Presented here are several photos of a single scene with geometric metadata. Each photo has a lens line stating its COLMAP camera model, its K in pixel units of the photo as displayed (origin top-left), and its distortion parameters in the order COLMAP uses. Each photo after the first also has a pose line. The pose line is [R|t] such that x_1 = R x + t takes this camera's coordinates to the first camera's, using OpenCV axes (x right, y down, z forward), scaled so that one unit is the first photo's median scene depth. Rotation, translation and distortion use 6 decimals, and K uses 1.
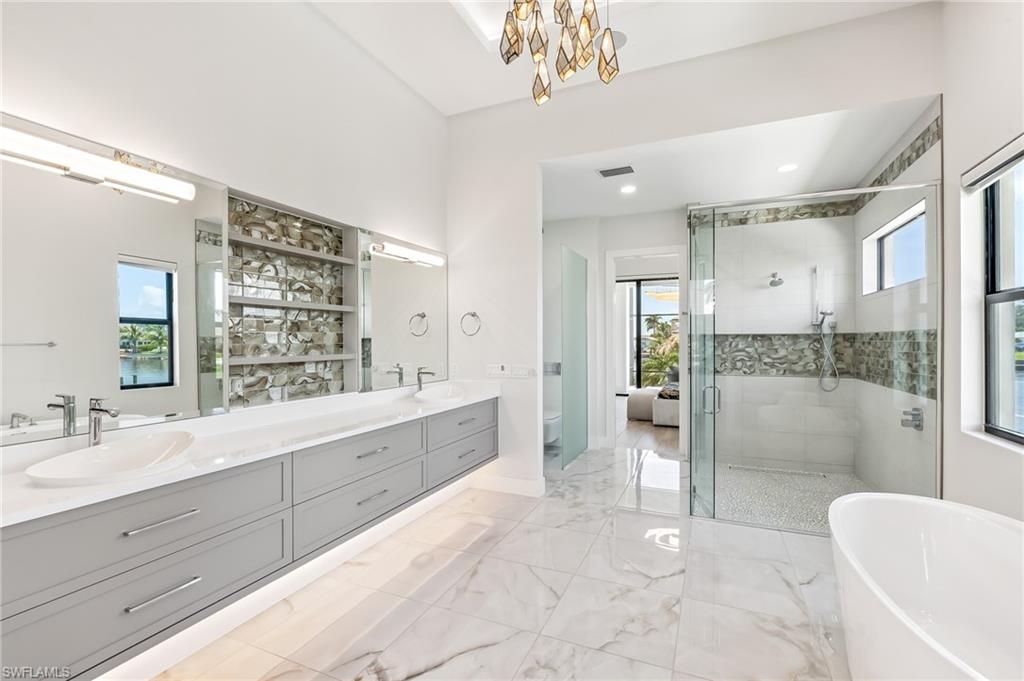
lens RADIAL K [[462.7, 0, 515.3], [0, 462.7, 343.1], [0, 0, 1]] dist [-0.001325, -0.000197]
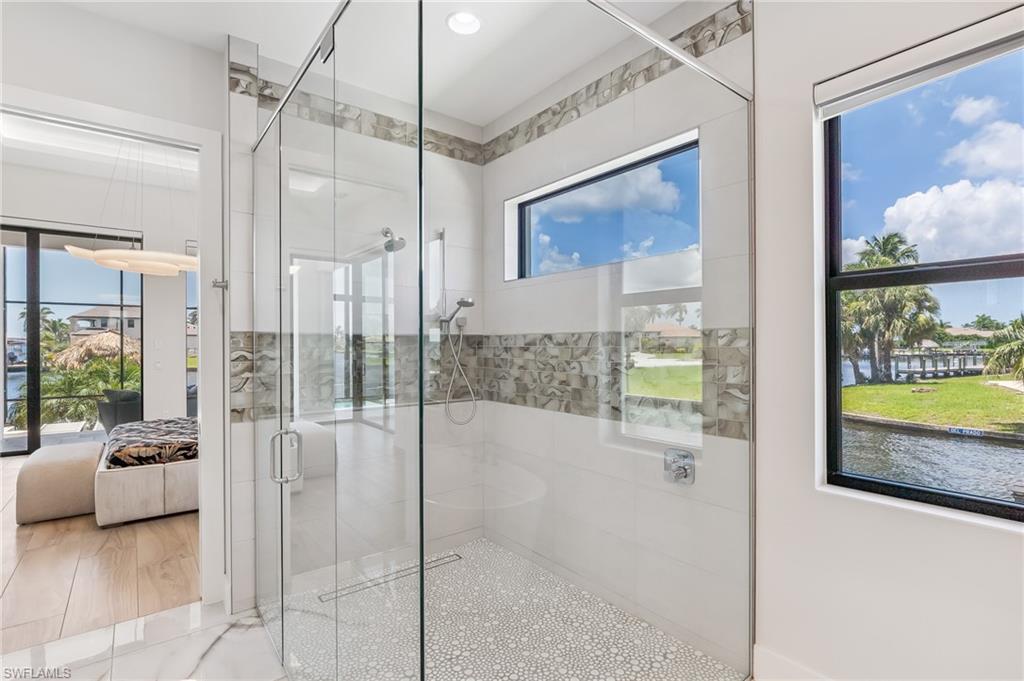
lens RADIAL K [[479.7, 0, 512.8], [0, 479.7, 345.3], [0, 0, 1]] dist [-0.012348, 0.000425]
pose [[0.472932, -0.004677, 0.881087, 0.112763], [0.008349, 0.999965, 0.000827, -0.006298], [-0.881059, 0.006965, 0.472954, 0.603669]]
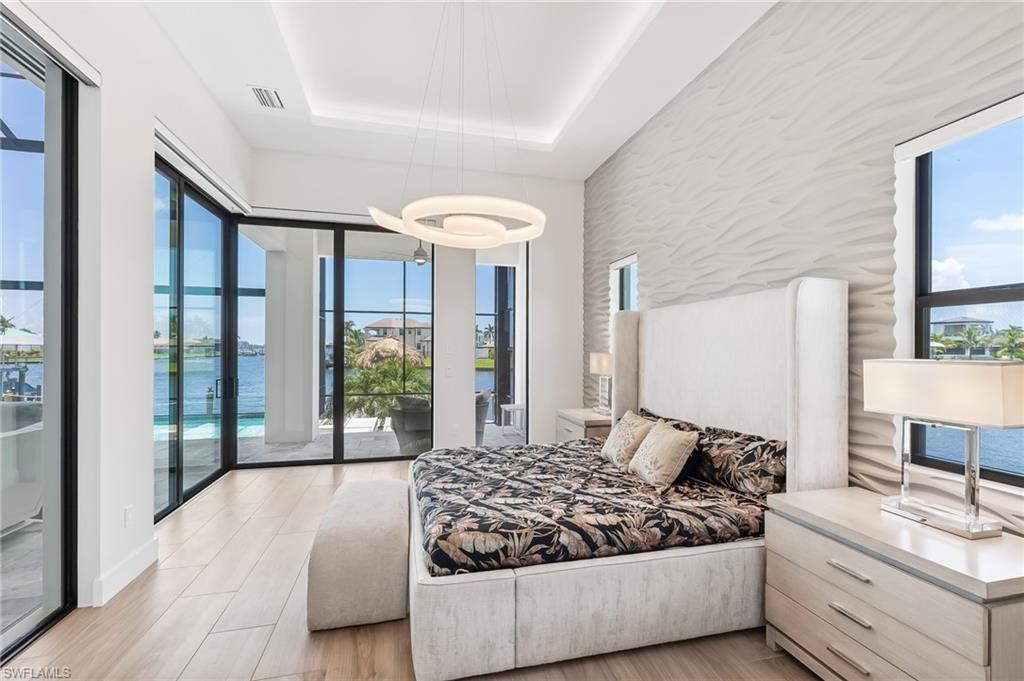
lens RADIAL K [[438.7, 0, 517.0], [0, 438.7, 348.2], [0, 0, 1]] dist [0.000171, -0.000168]
pose [[0.788614, 0.000815, 0.614888, 0.291003], [0.002931, 0.999983, -0.005085, -0.010412], [-0.614881, 0.005812, 0.788598, 1.163229]]
